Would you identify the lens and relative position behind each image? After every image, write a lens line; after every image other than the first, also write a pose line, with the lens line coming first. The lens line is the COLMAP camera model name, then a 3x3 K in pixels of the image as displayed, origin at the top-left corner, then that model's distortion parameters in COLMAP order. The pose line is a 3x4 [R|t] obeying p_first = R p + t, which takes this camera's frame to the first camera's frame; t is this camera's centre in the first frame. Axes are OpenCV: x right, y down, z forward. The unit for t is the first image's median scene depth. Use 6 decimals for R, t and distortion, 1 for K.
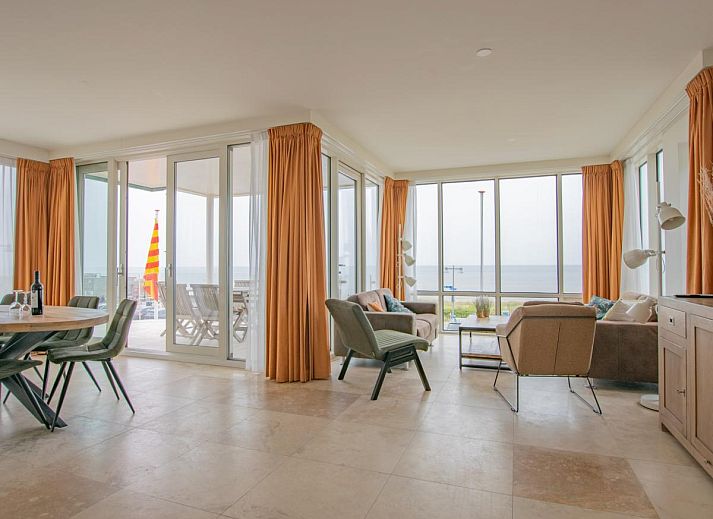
lens RADIAL K [[409.8, 0, 359.7], [0, 409.8, 256.9], [0, 0, 1]] dist [-0.036623, 0.015769]
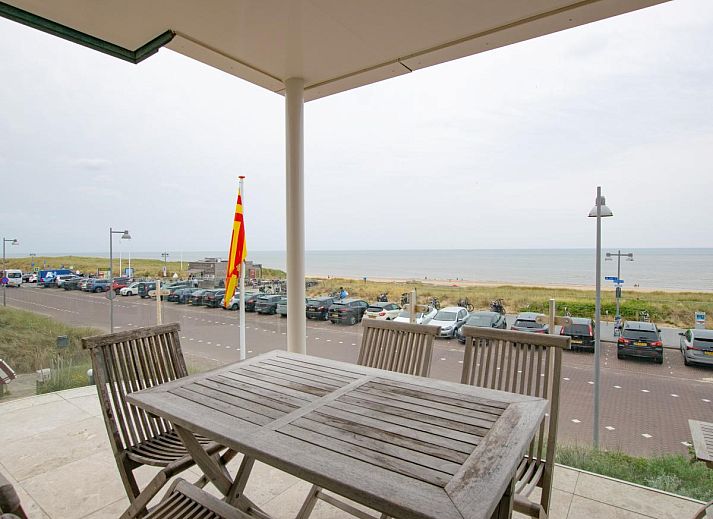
lens RADIAL K [[409.8, 0, 359.7], [0, 409.8, 256.9], [0, 0, 1]] dist [-0.036623, 0.015769]
pose [[0.966824, 0.001551, -0.255439, -0.352470], [0.008402, 0.999247, 0.037867, 0.001590], [0.255306, -0.038757, 0.966083, 1.113975]]
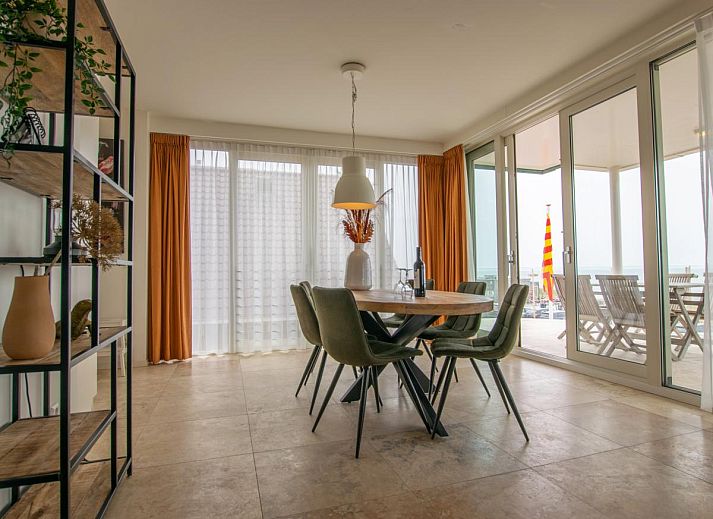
lens RADIAL K [[409.8, 0, 359.7], [0, 409.8, 256.9], [0, 0, 1]] dist [-0.036623, 0.015769]
pose [[0.622018, -0.031067, -0.782386, -0.106351], [0.024763, 0.999493, -0.020001, 0.041790], [0.782611, -0.006933, 0.622472, 0.199918]]
